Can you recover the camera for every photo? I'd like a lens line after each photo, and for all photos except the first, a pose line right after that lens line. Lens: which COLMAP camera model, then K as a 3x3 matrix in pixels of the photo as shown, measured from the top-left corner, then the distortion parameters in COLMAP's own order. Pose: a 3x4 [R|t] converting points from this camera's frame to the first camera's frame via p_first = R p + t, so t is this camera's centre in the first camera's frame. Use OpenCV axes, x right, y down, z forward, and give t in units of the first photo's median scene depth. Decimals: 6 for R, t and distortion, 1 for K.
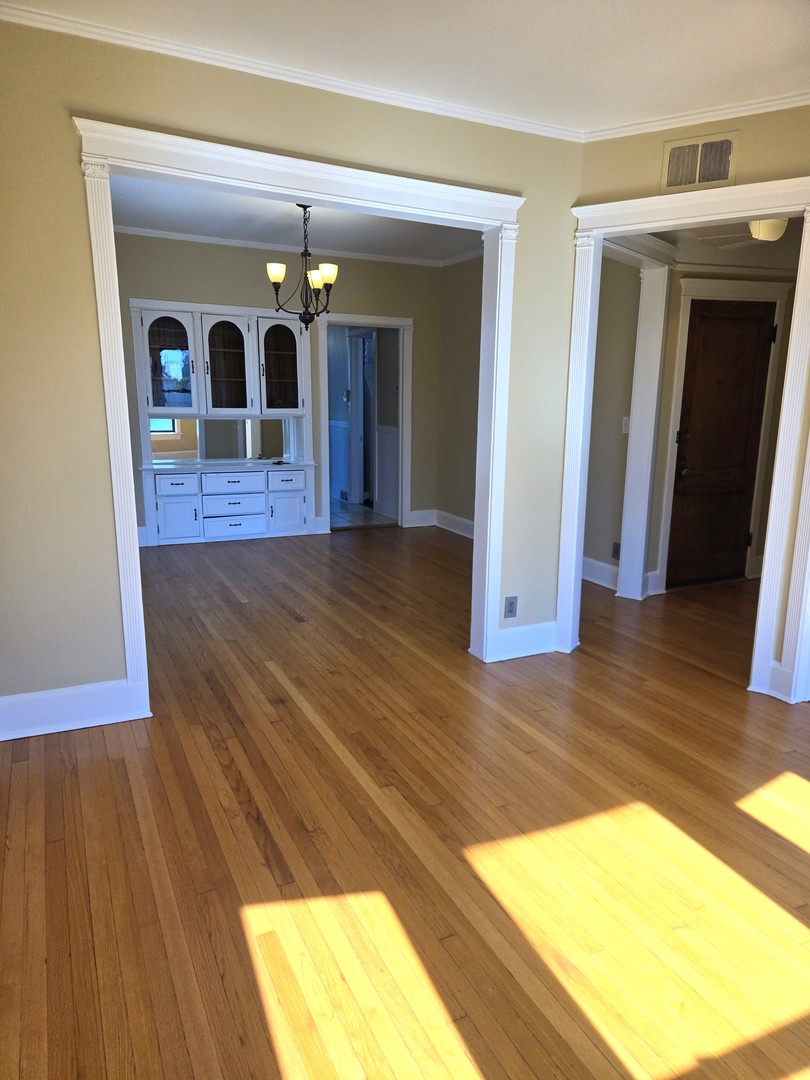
lens RADIAL K [[726.8, 0, 401.8], [0, 726.8, 549.3], [0, 0, 1]] dist [0.051981, -0.024819]
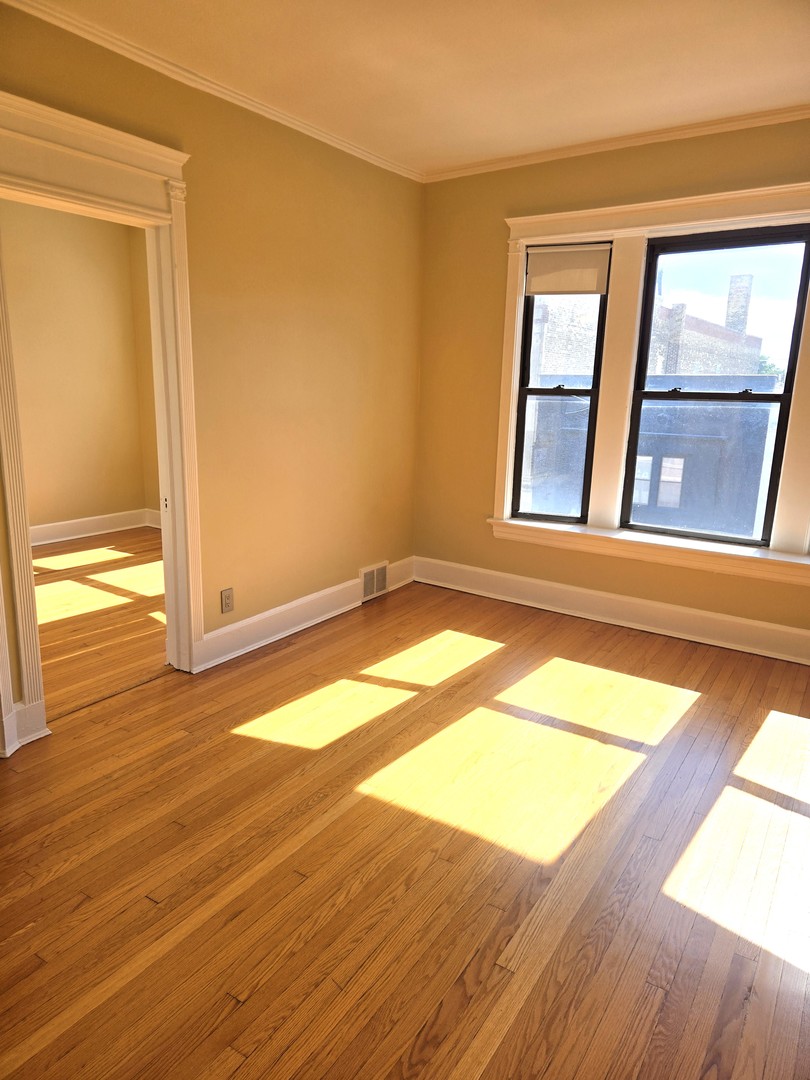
lens RADIAL K [[726.8, 0, 406.7], [0, 726.8, 542.8], [0, 0, 1]] dist [0.051981, -0.024819]
pose [[-0.521665, -0.205999, 0.827907, -0.366264], [0.147523, 0.934013, 0.325355, -0.222791], [-0.840299, 0.291862, -0.456852, 1.017883]]
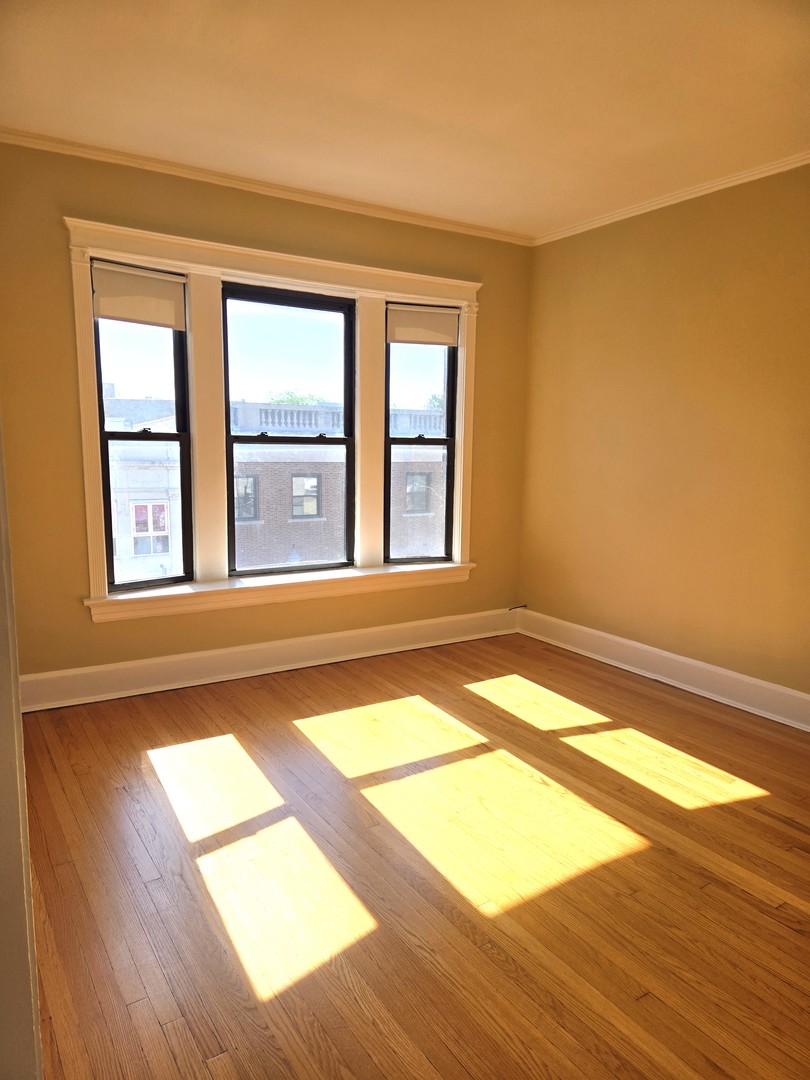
lens RADIAL K [[726.8, 0, 407.1], [0, 726.8, 541.1], [0, 0, 1]] dist [0.051981, -0.024819]
pose [[-0.989685, -0.008844, -0.142987, 0.424431], [-0.058186, 0.936875, 0.344789, -0.270928], [0.130912, 0.349552, -0.927726, 1.271059]]
